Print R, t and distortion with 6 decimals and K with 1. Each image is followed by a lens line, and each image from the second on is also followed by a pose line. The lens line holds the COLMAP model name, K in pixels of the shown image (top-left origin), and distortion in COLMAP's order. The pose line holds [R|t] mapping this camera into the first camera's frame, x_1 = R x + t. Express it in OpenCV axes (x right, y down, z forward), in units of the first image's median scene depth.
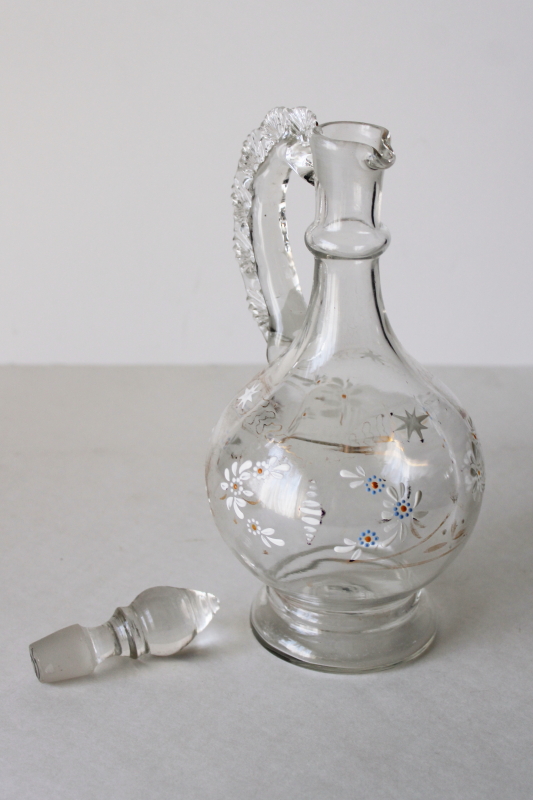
lens RADIAL K [[779.6, 0, 269.6], [0, 779.6, 403.8], [0, 0, 1]] dist [-0.049756, 0.000000]
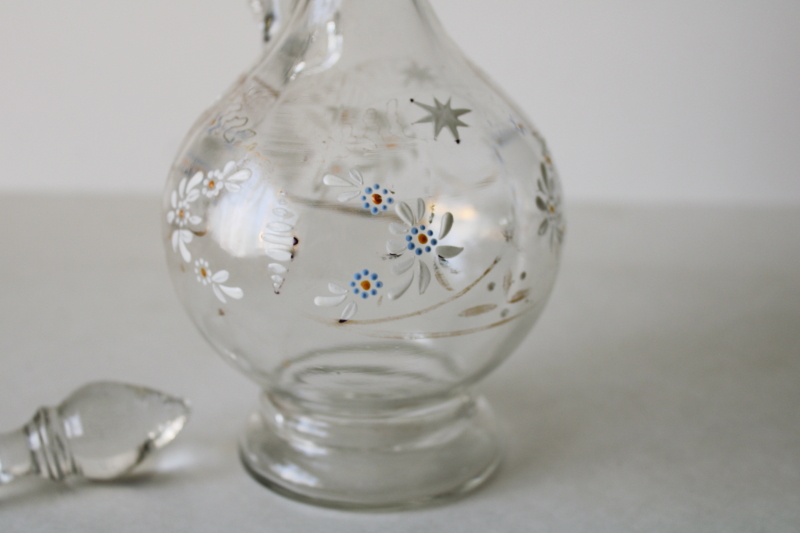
lens RADIAL K [[779.6, 0, 399.3], [0, 779.6, 268.5], [0, 0, 1]] dist [-0.049756, 0.000000]
pose [[0.999469, 0.024761, -0.021175, 0.161415], [-0.025616, 0.998827, -0.041081, 0.179195], [0.020133, 0.041602, 0.998931, 0.346045]]
